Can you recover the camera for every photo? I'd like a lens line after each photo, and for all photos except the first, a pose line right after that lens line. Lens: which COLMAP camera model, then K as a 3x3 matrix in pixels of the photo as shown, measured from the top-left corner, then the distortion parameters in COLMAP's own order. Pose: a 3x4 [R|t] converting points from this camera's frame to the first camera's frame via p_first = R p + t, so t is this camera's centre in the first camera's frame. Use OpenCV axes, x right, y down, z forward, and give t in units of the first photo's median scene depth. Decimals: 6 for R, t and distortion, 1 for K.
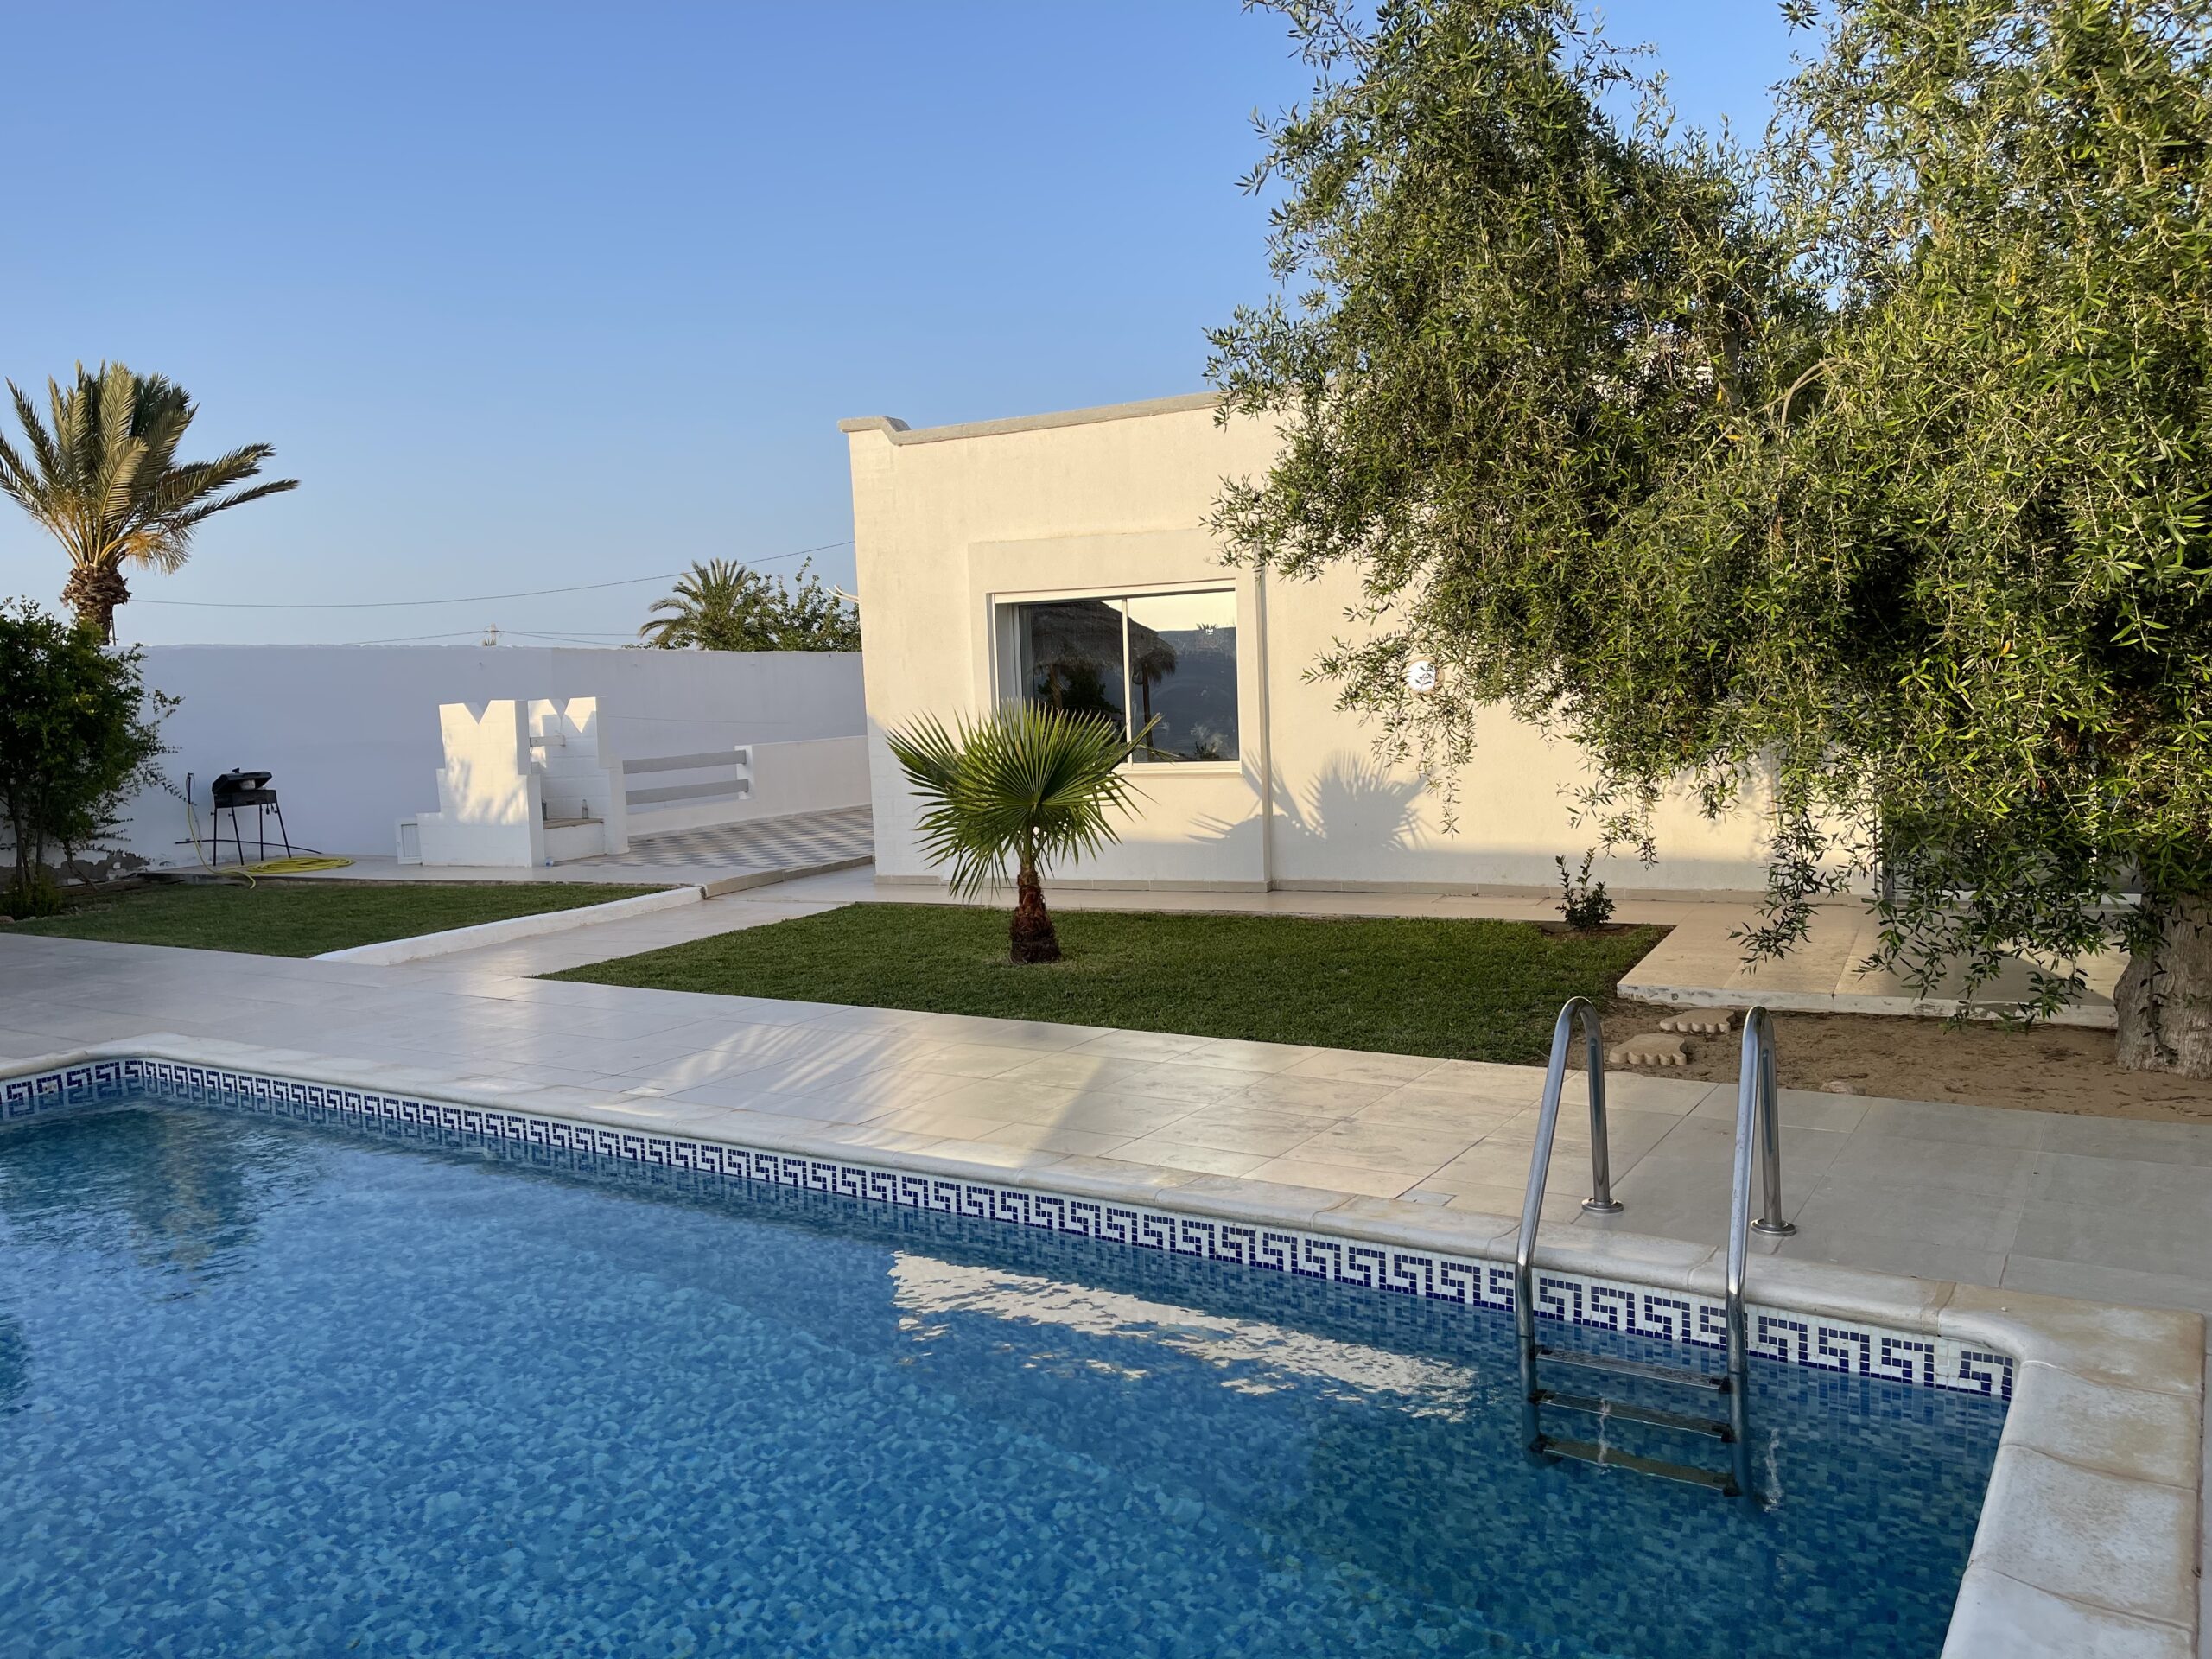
lens RADIAL K [[1676.3, 0, 1106.0], [0, 1676.3, 829.5], [0, 0, 1]] dist [0.090657, -0.135274]
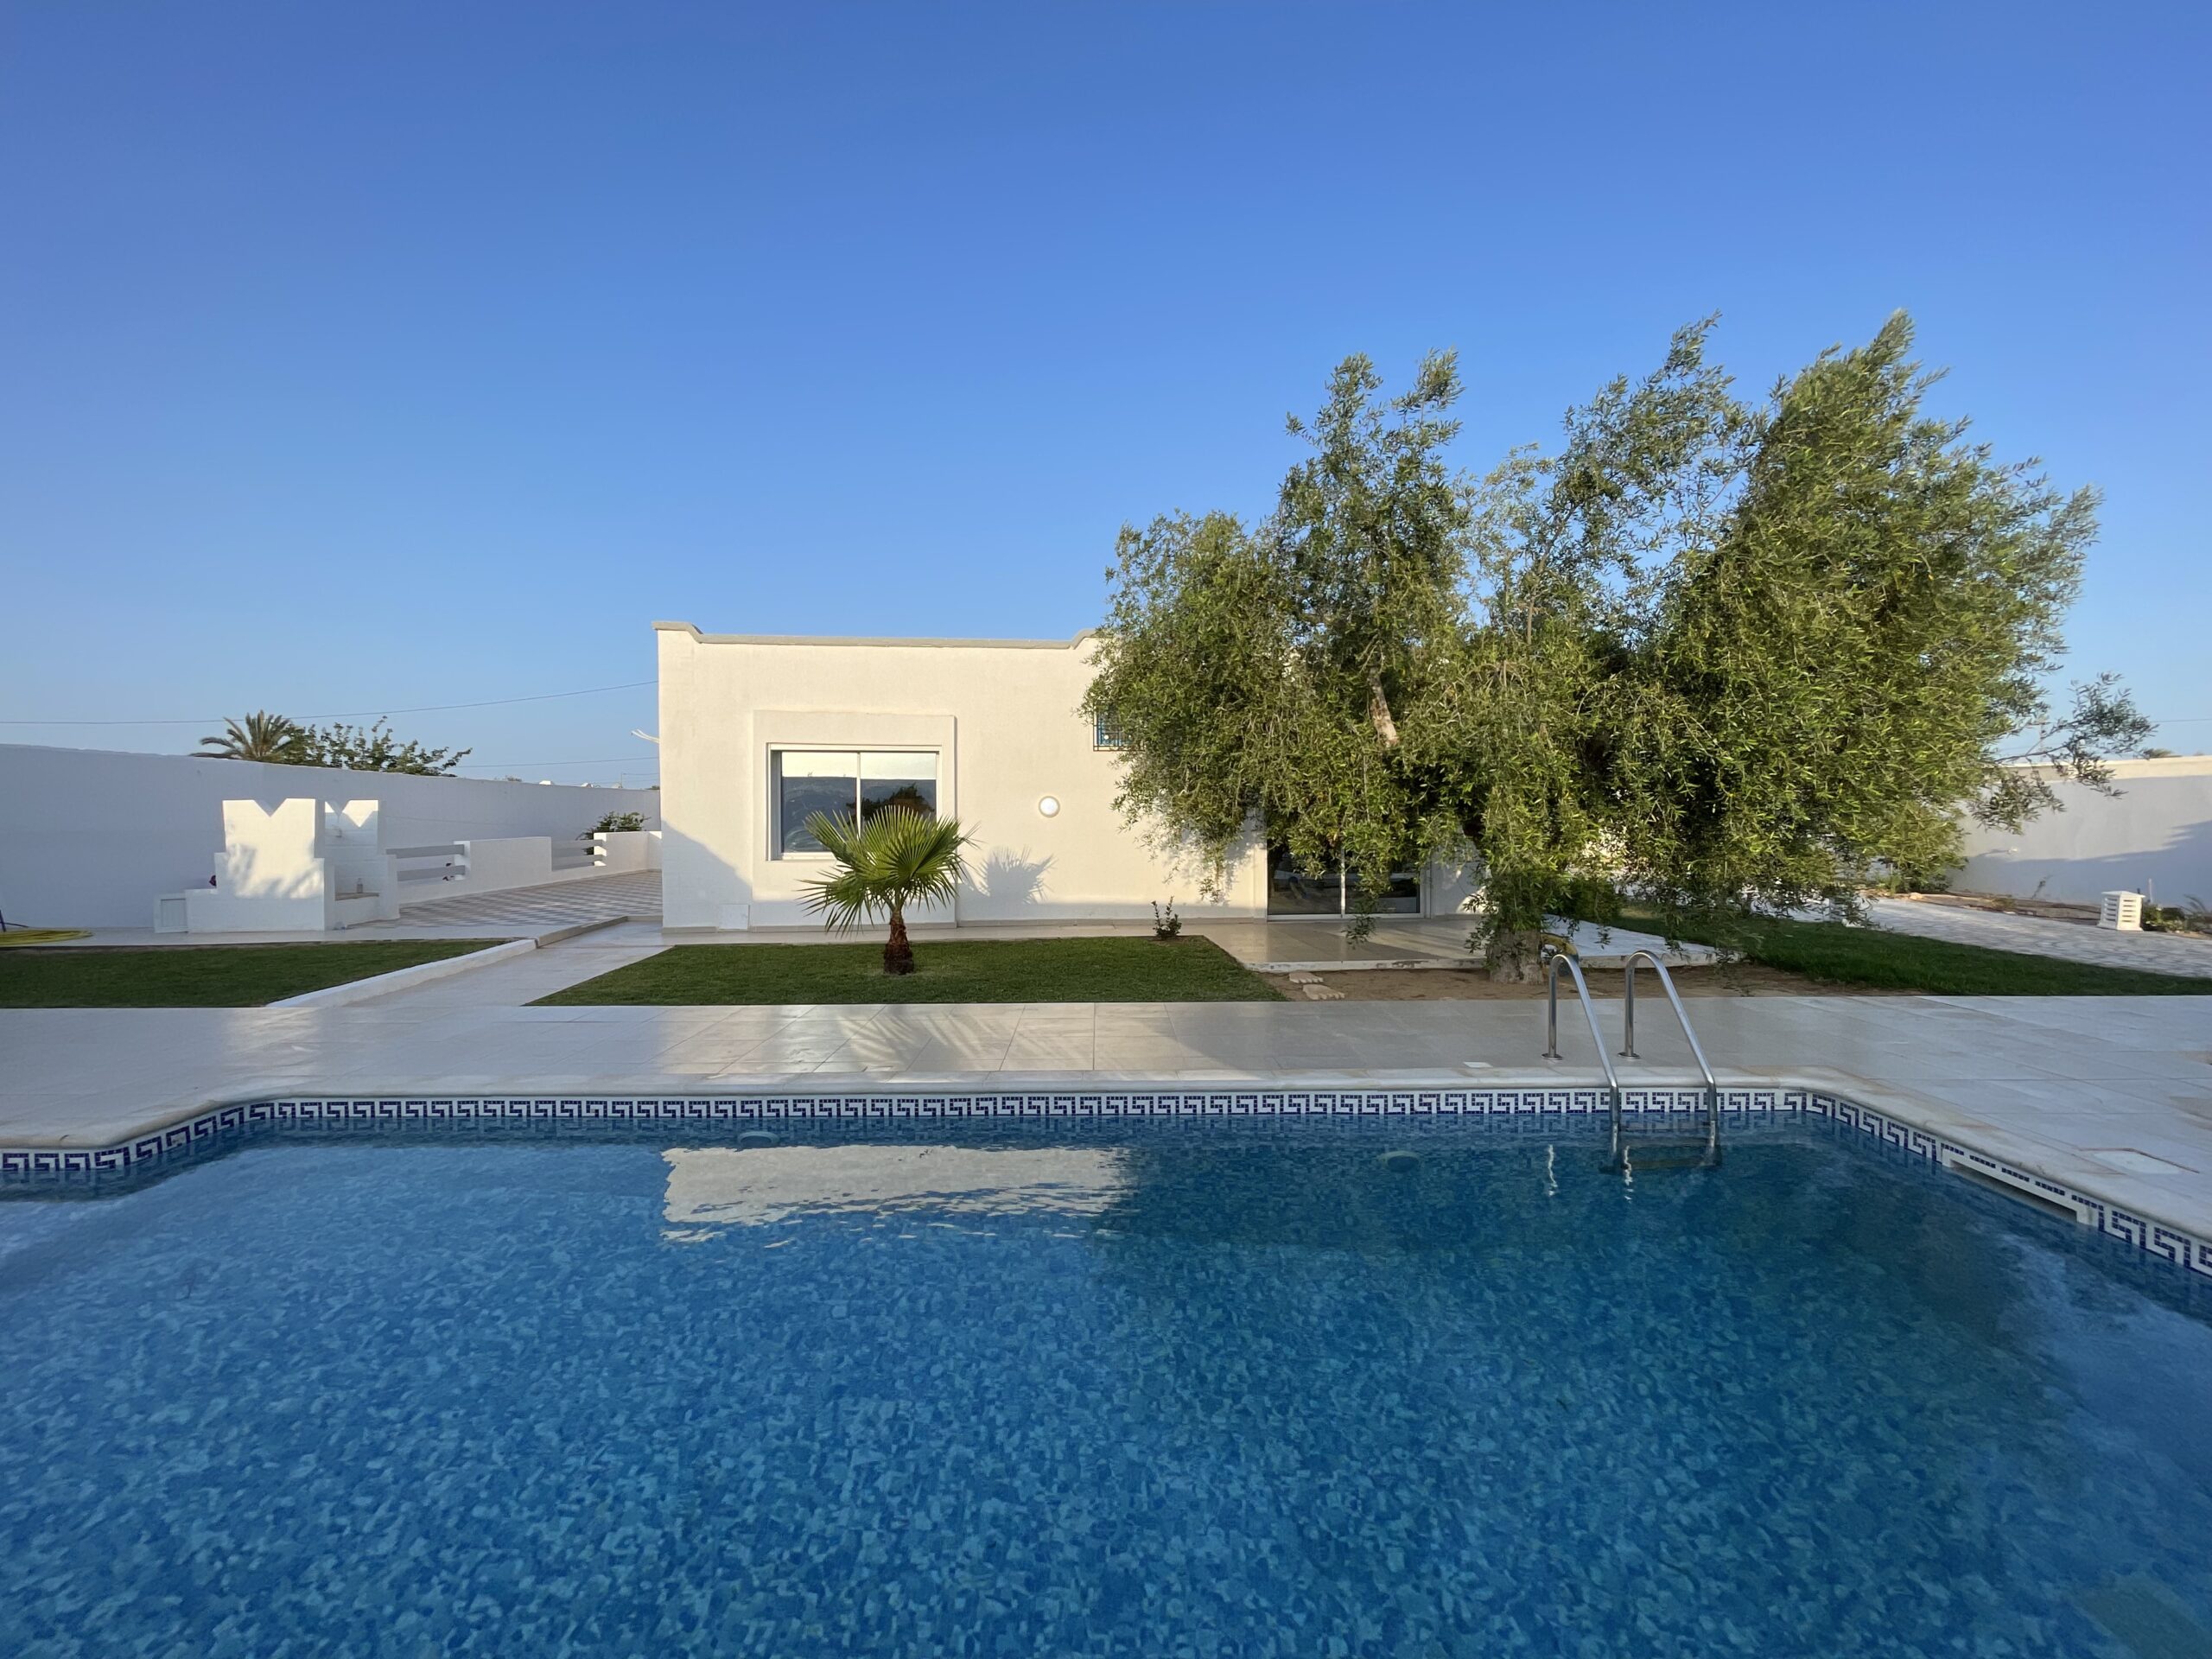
lens RADIAL K [[902.0, 0, 1083.9], [0, 902.0, 830.5], [0, 0, 1]] dist [-0.002752, -0.000310]
pose [[0.838229, 0.027855, 0.544606, -0.308766], [0.016664, 0.996920, -0.076637, 0.011182], [-0.545063, 0.073315, 0.835183, 0.158896]]
